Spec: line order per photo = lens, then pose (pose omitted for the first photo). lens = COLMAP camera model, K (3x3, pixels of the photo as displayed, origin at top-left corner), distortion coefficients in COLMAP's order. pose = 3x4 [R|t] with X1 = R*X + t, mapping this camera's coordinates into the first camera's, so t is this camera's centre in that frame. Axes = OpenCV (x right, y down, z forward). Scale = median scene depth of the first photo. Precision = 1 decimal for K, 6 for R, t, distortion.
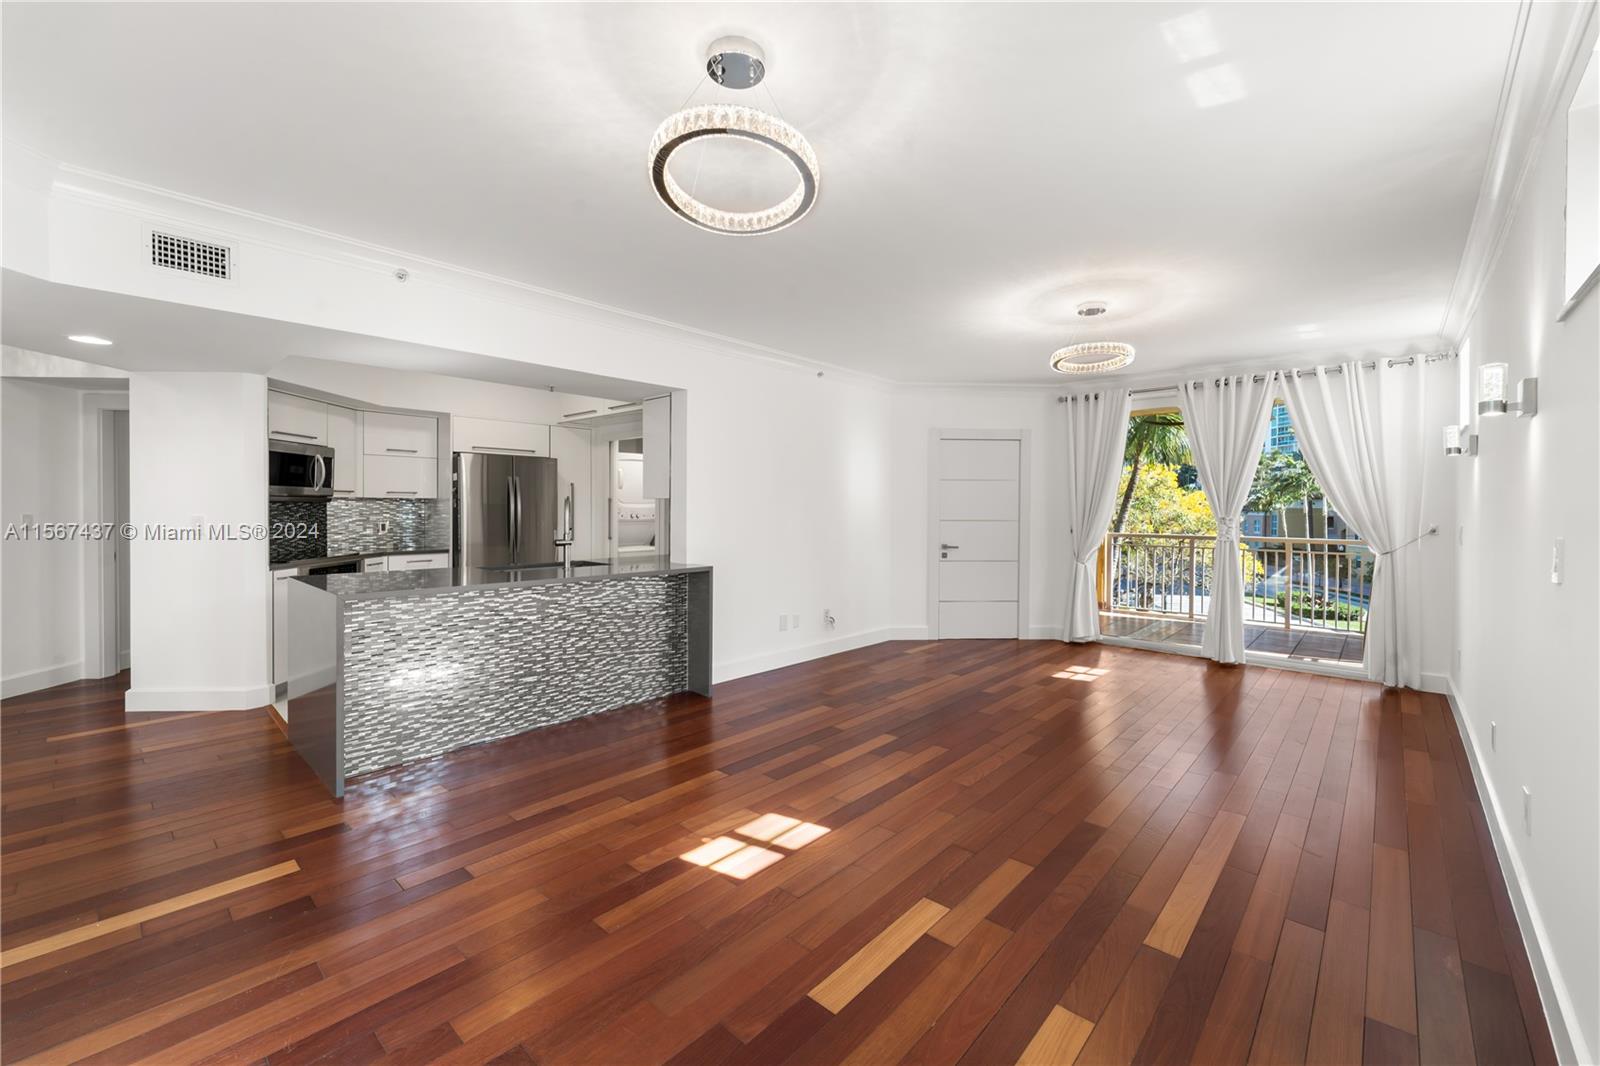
lens RADIAL K [[648.7, 0, 804.2], [0, 648.7, 519.2], [0, 0, 1]] dist [0.004366, -0.002432]
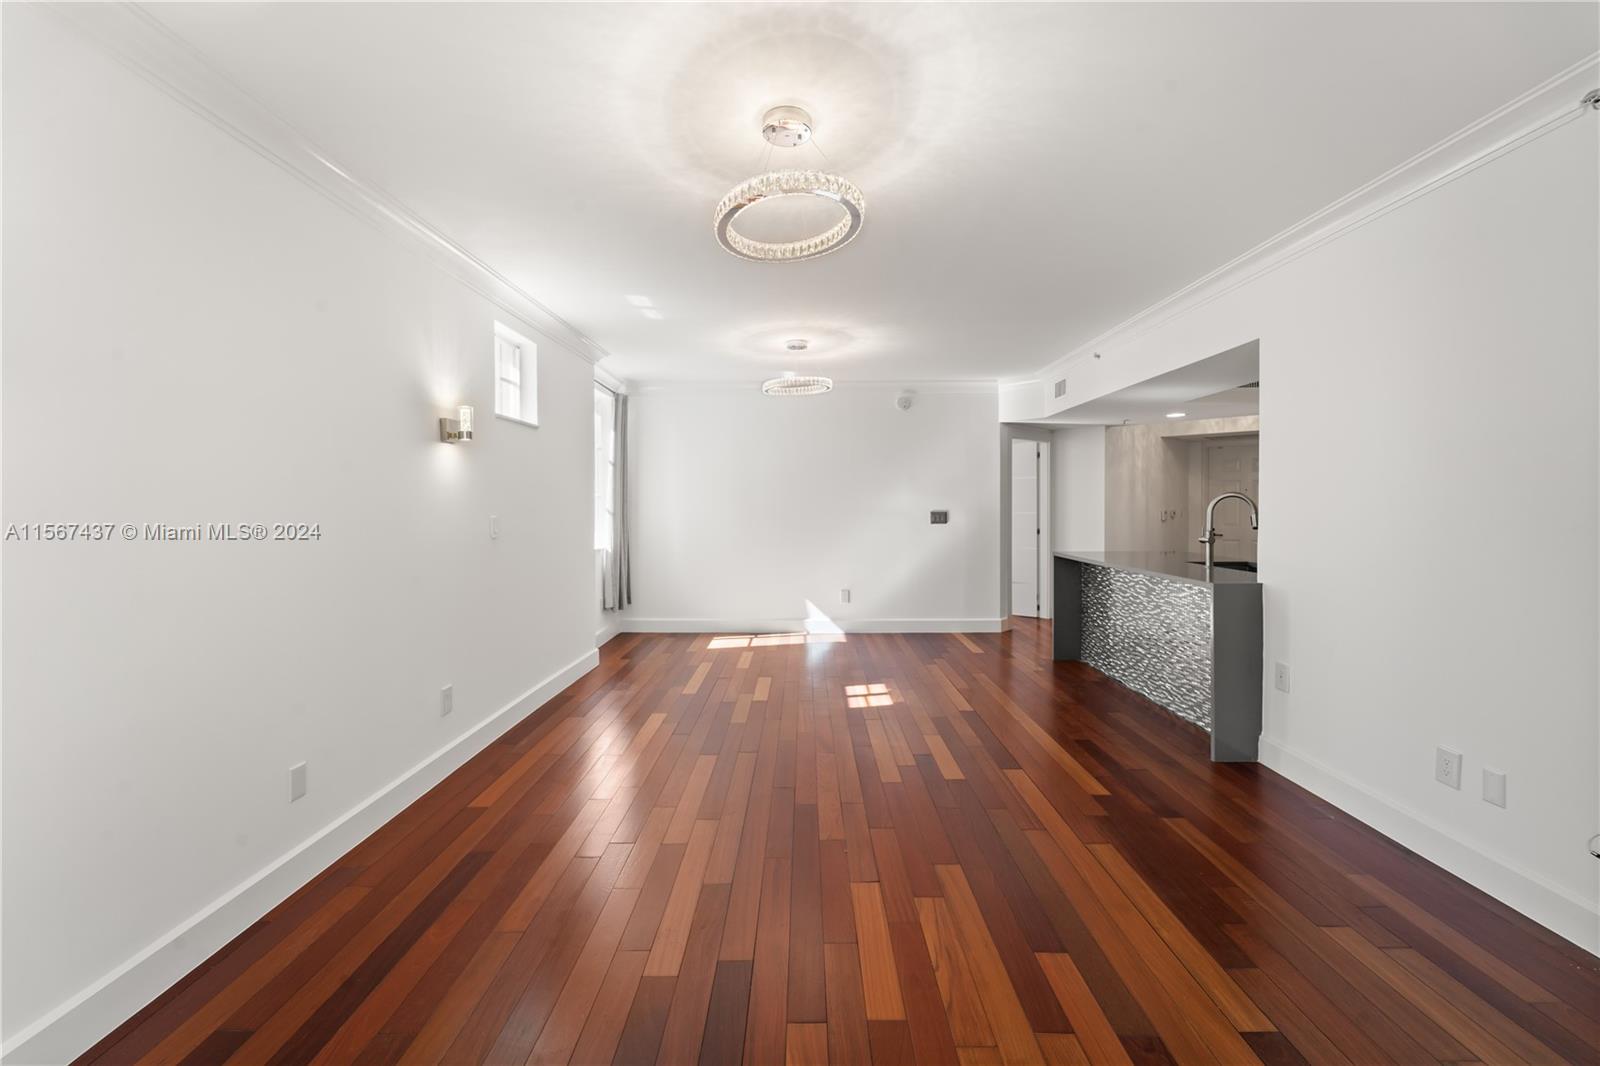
lens RADIAL K [[648.7, 0, 800.9], [0, 648.7, 520.6], [0, 0, 1]] dist [0.004366, -0.002432]
pose [[-0.741870, 0.011072, -0.670452, 0.771884], [-0.016005, 0.999286, 0.034212, -0.017863], [0.670352, 0.036112, -0.741164, 1.363247]]
